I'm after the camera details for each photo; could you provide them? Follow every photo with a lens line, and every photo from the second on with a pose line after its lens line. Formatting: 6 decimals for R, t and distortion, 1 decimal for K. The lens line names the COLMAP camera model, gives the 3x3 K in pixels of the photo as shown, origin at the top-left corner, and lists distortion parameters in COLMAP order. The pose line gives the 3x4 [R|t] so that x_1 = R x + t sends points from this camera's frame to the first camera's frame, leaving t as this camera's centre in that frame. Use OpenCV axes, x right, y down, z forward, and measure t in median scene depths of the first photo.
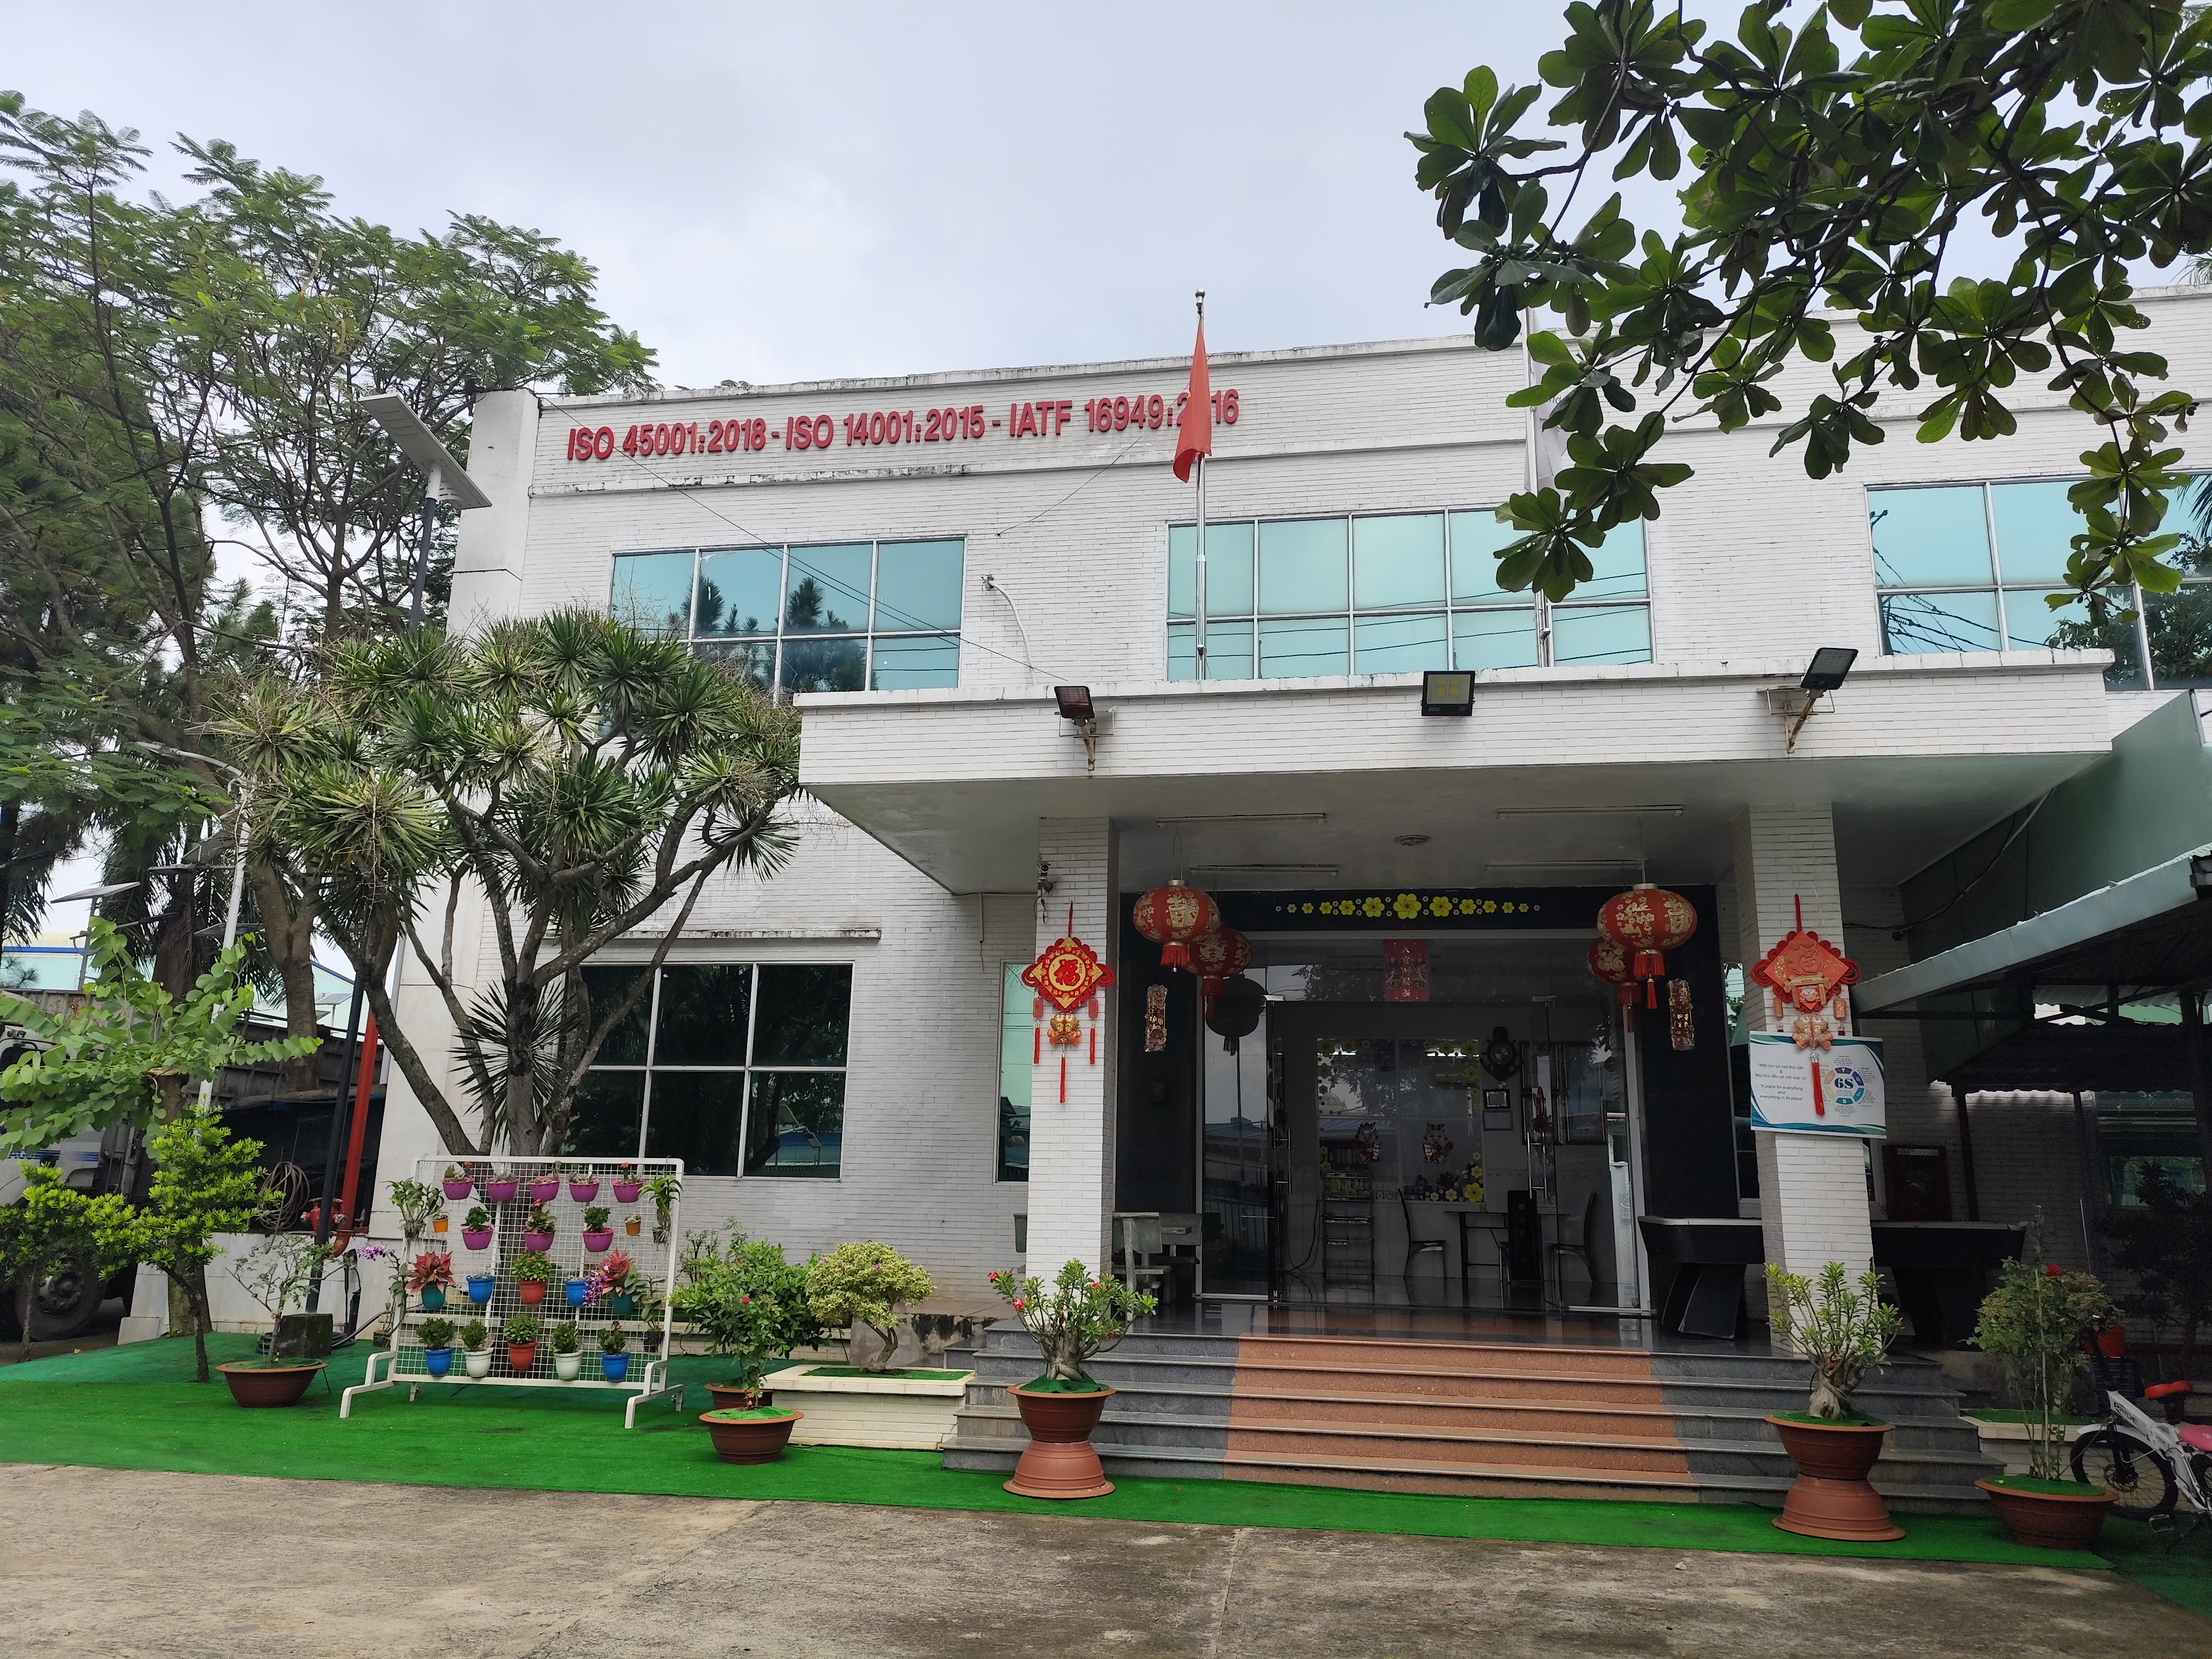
lens RADIAL K [[1591.4, 0, 1106.0], [0, 1591.4, 829.5], [0, 0, 1]] dist [-0.001374, -0.000317]
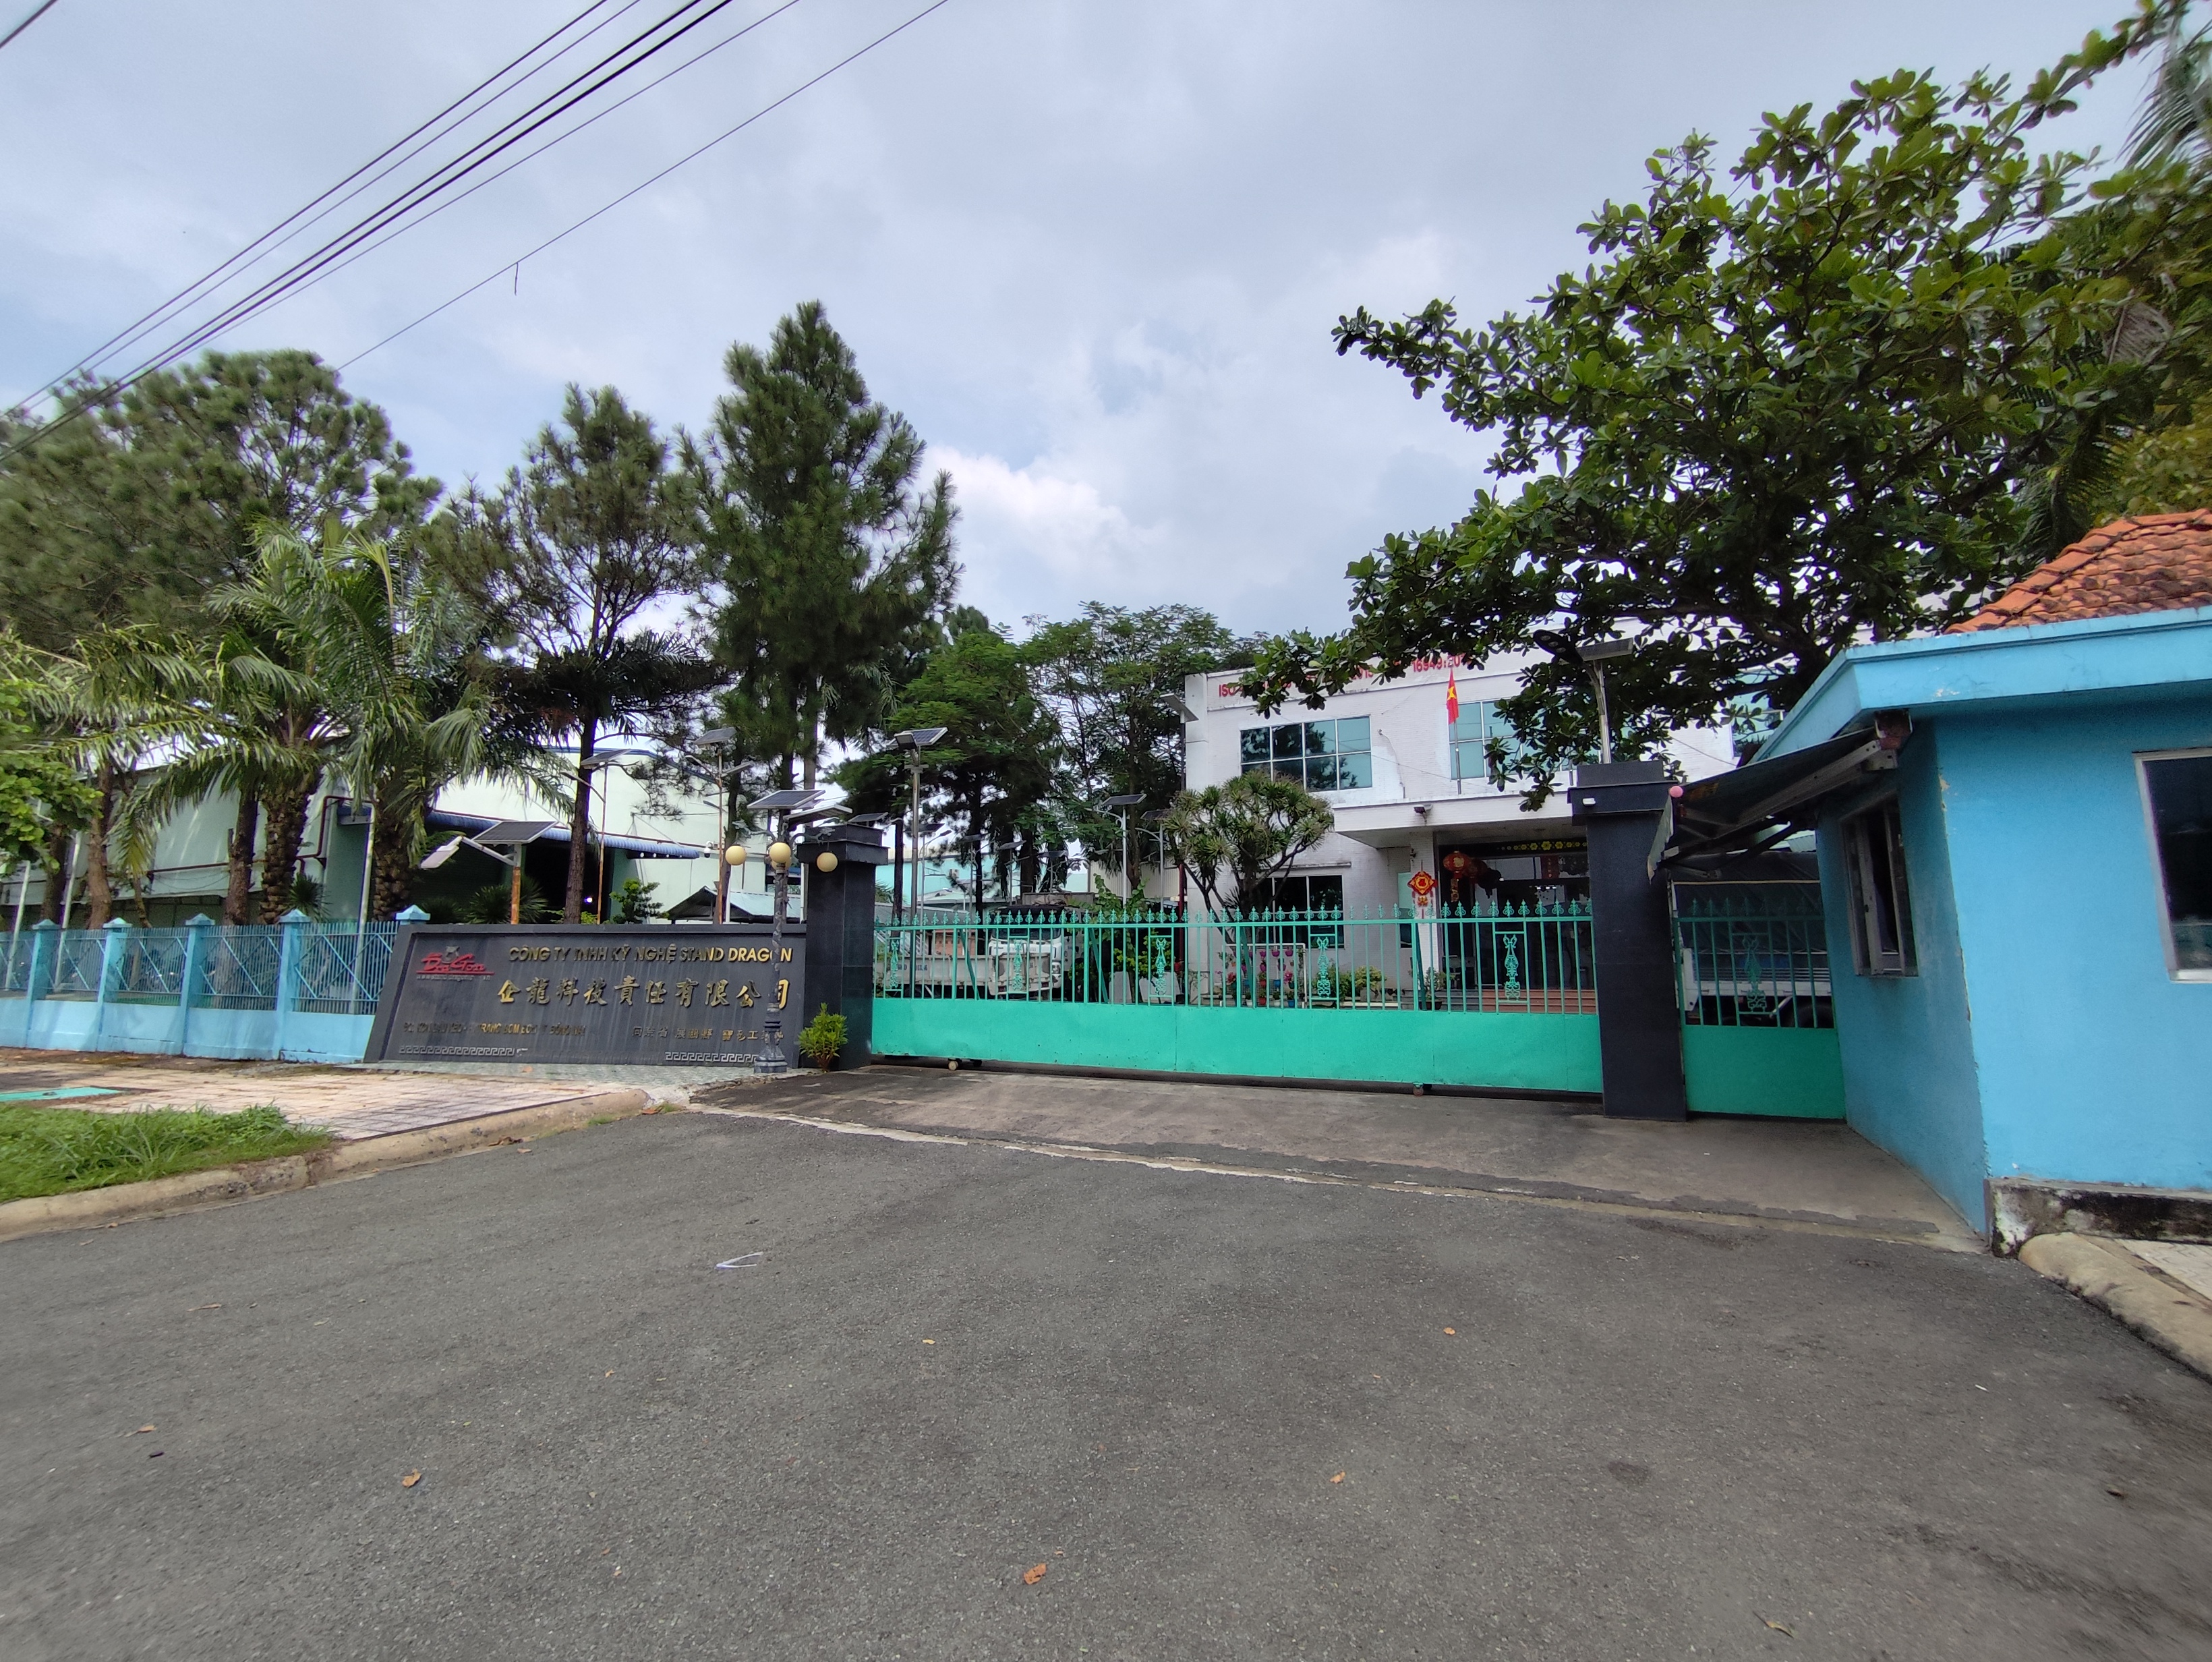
lens RADIAL K [[1001.8, 0, 1106.0], [0, 1001.8, 831.0], [0, 0, 1]] dist [-0.015627, 0.007496]
pose [[0.949320, -0.062705, -0.307993, -0.002062], [0.093535, 0.991863, 0.086366, -0.242248], [0.300072, -0.110797, 0.947460, -1.066140]]
